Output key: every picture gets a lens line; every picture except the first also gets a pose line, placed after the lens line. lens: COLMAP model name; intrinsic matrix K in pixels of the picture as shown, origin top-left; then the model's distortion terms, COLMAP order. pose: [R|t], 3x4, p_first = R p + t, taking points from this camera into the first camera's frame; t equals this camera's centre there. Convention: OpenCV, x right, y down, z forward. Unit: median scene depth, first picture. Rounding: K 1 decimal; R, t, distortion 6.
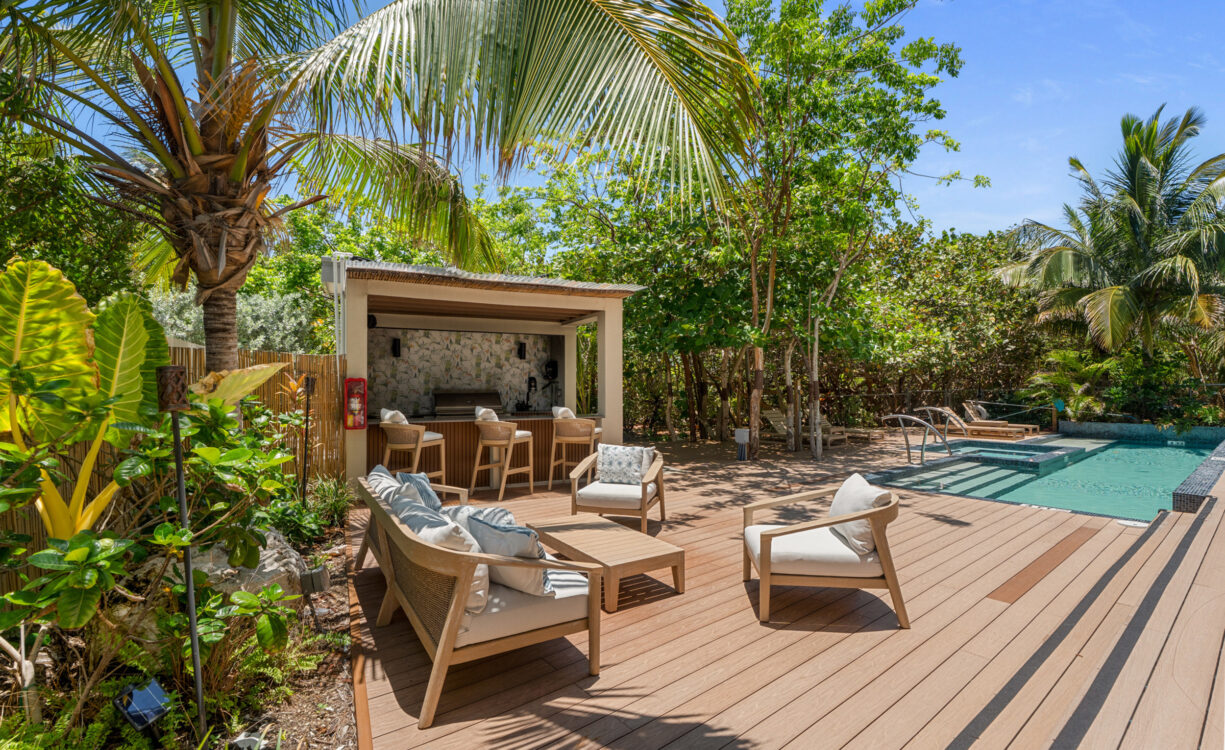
lens RADIAL K [[556.2, 0, 602.7], [0, 556.2, 380.7], [0, 0, 1]] dist [0.002556, -0.000194]
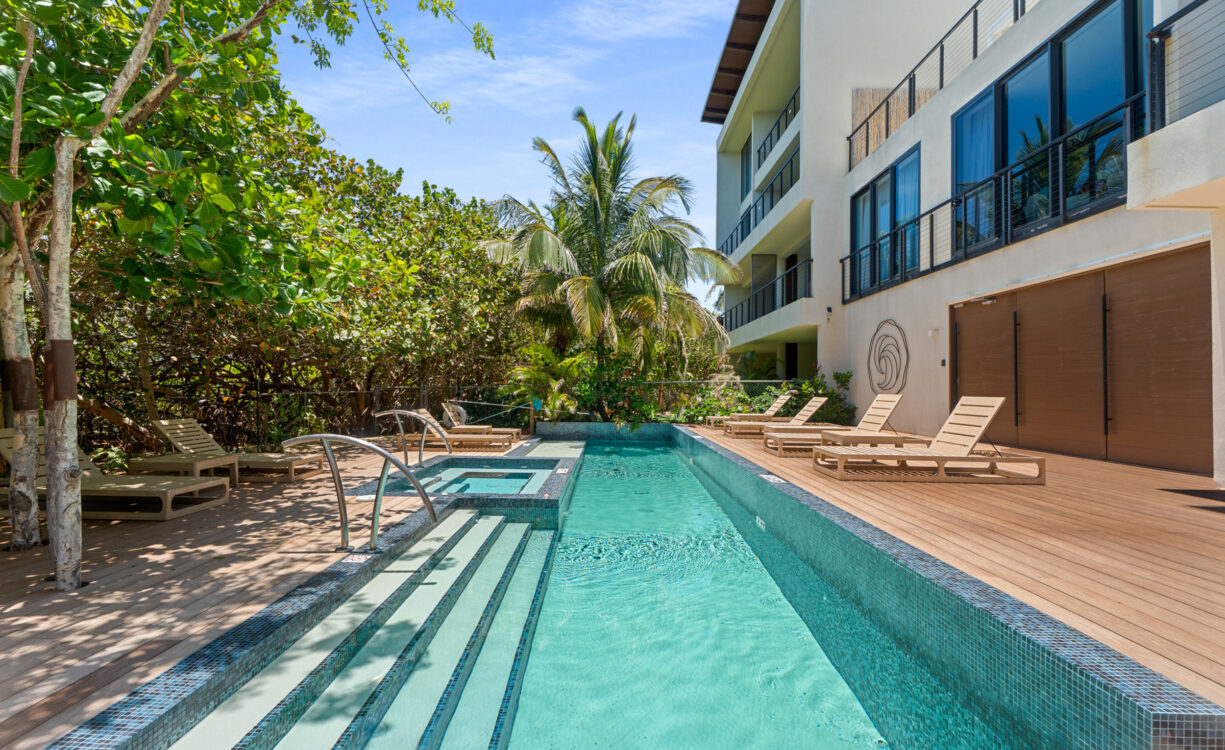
lens RADIAL K [[556.2, 0, 605.6], [0, 556.2, 377.8], [0, 0, 1]] dist [0.002556, -0.000194]
pose [[0.641422, 0.024507, 0.766797, 0.209659], [-0.020465, 0.999681, -0.014831, 0.013126], [-0.766915, -0.006180, 0.641719, 0.345133]]
